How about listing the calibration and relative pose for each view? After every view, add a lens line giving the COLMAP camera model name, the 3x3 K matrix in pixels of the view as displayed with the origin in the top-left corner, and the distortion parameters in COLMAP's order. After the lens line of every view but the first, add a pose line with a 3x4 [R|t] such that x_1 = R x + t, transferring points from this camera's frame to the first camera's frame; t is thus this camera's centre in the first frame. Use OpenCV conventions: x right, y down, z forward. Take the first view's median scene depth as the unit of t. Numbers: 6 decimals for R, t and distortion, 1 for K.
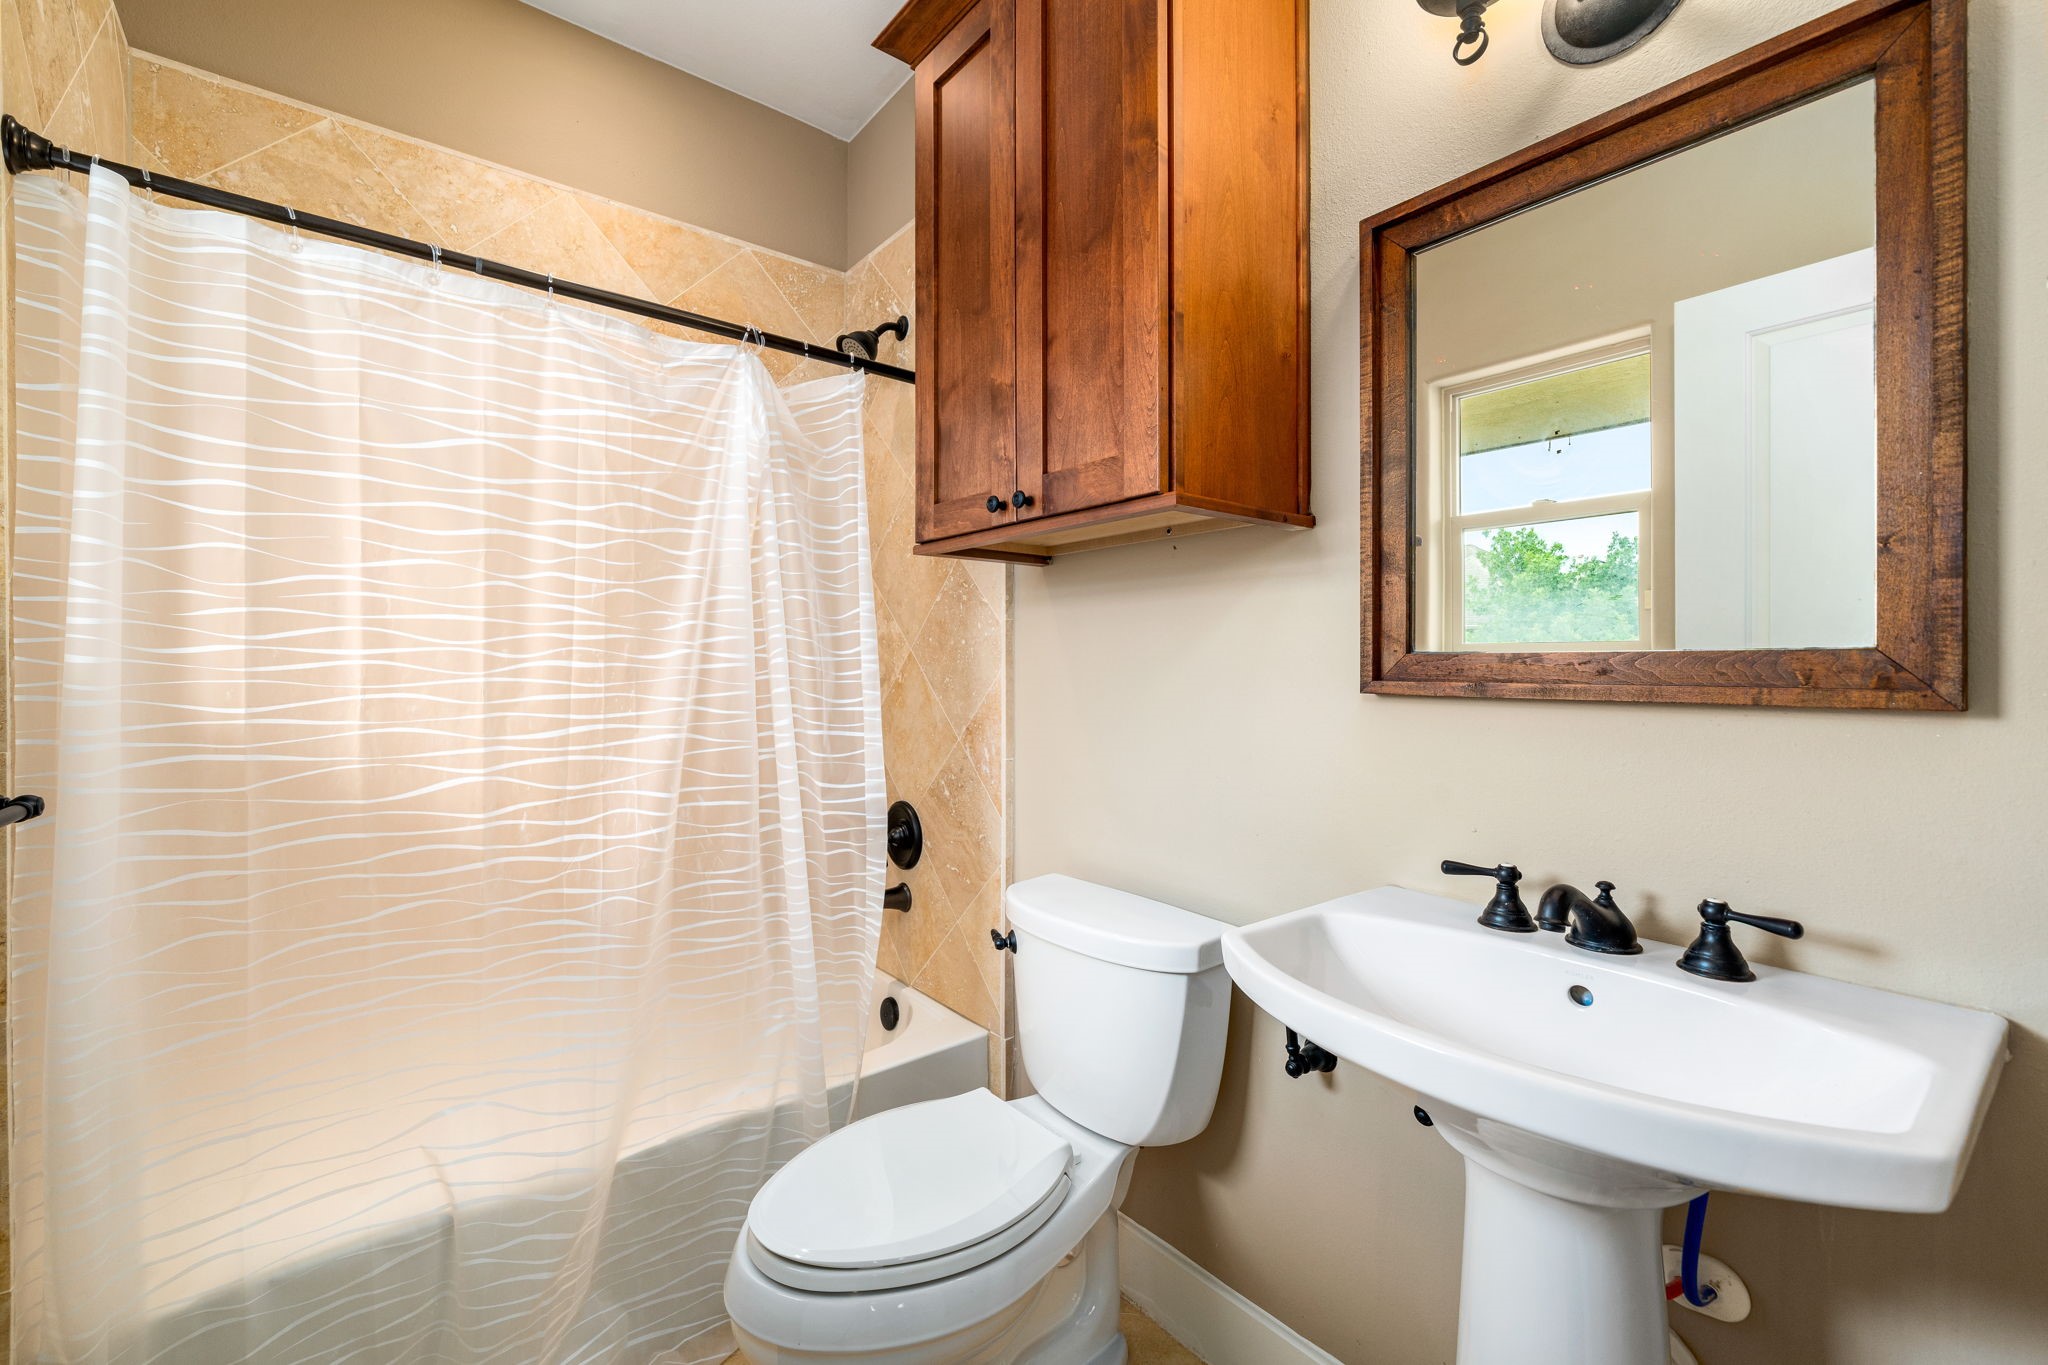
lens RADIAL K [[870.4, 0, 1021.5], [0, 870.4, 661.2], [0, 0, 1]] dist [0.000586, -0.000100]
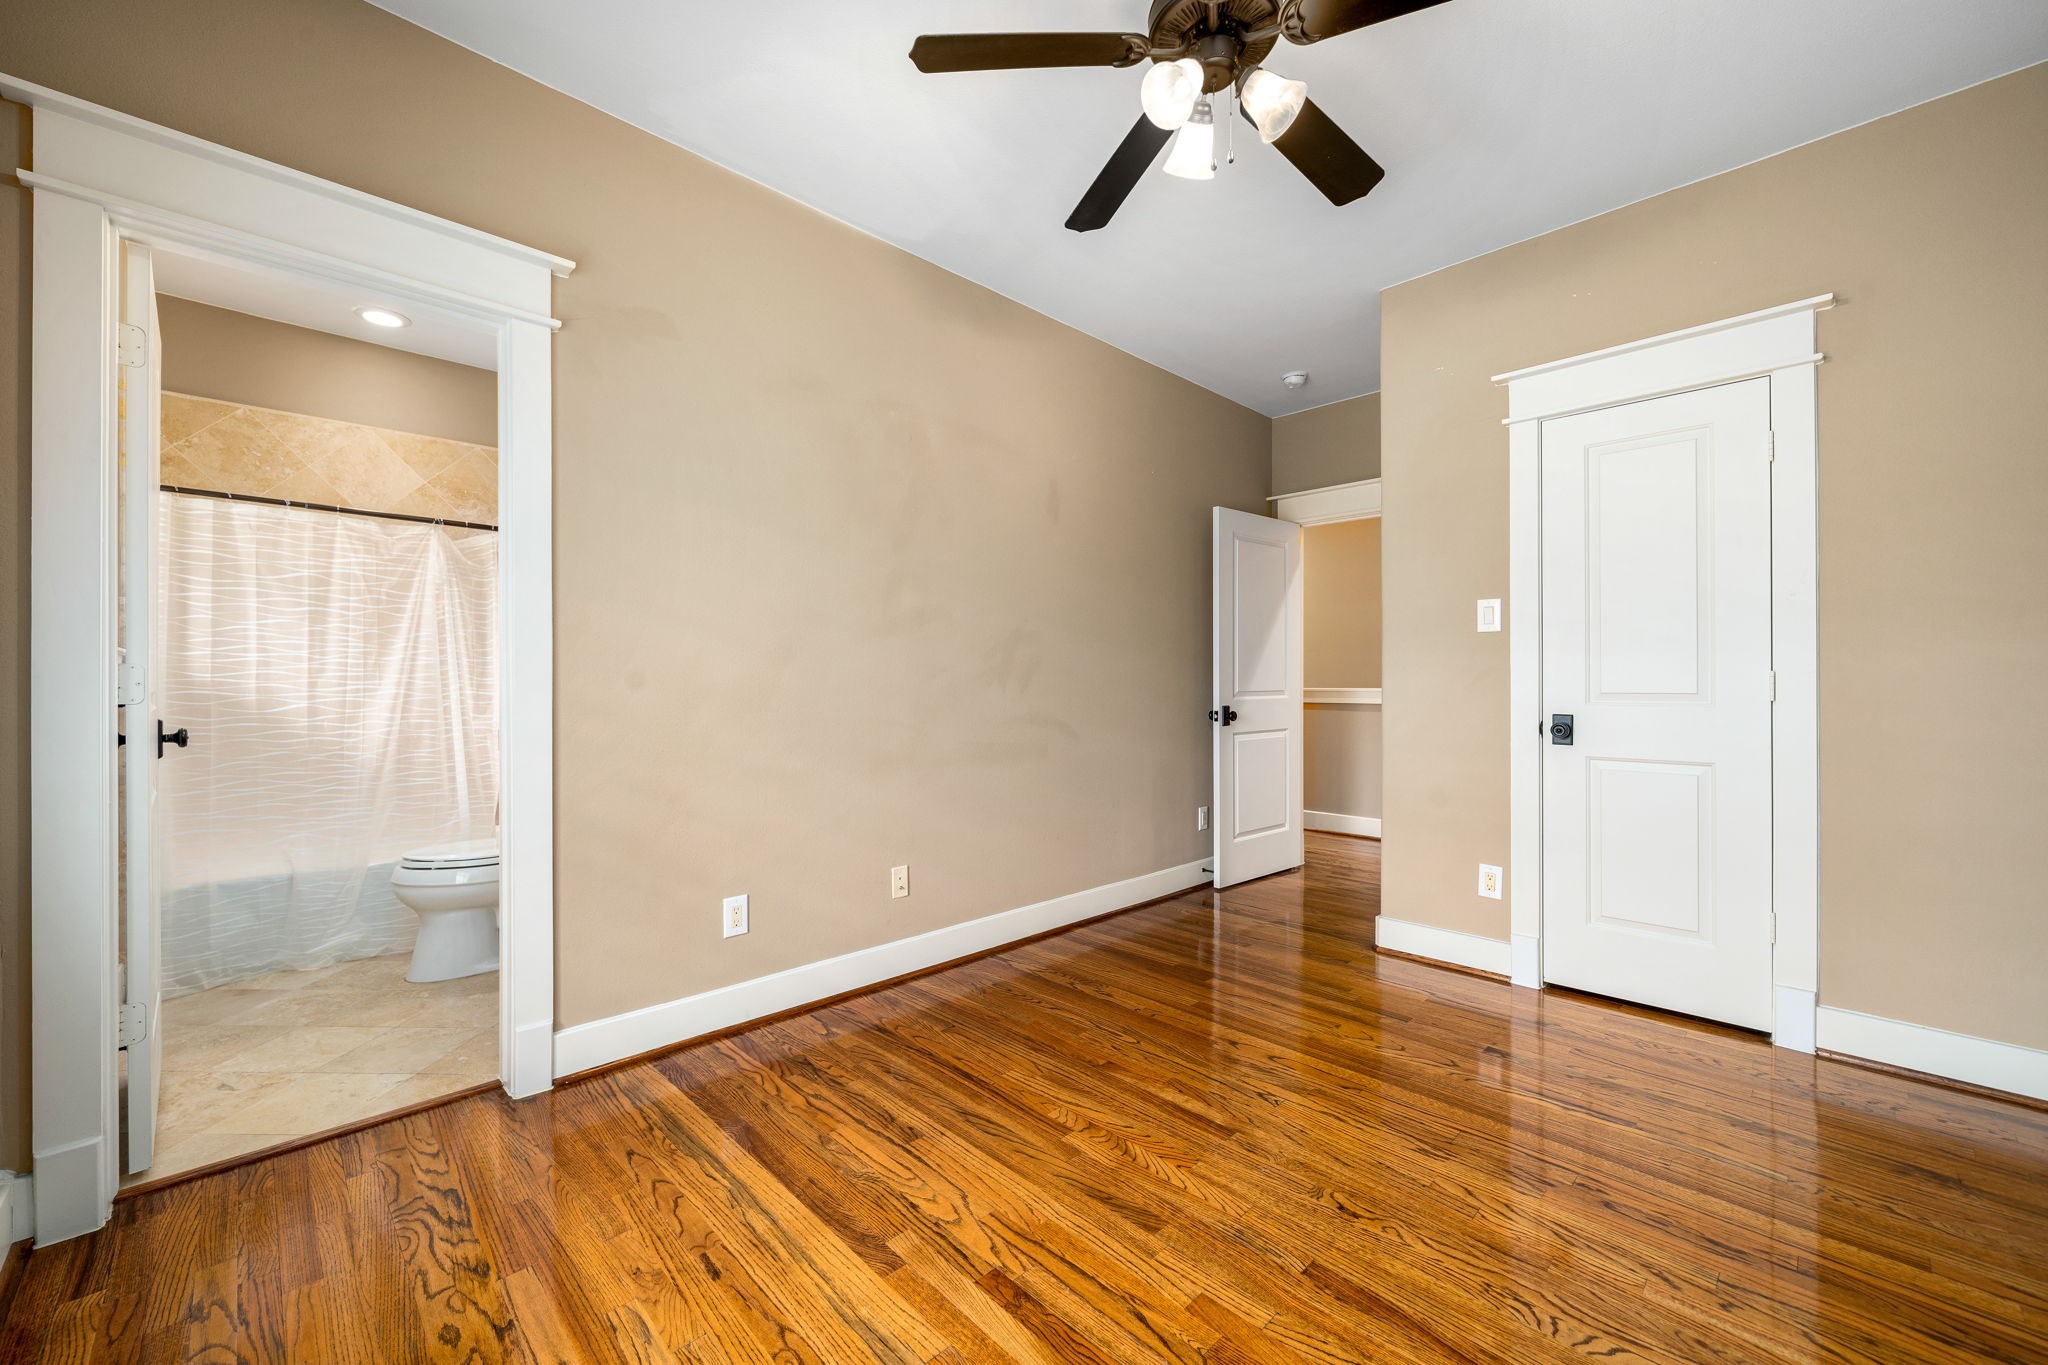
lens RADIAL K [[844.8, 0, 1033.1], [0, 844.8, 678.2], [0, 0, 1]] dist [-0.000014, 0.000092]
pose [[0.995899, 0.005335, 0.090318, 1.273884], [-0.005145, 0.999984, -0.002337, 0.050807], [-0.090329, 0.001863, 0.995910, -1.655555]]
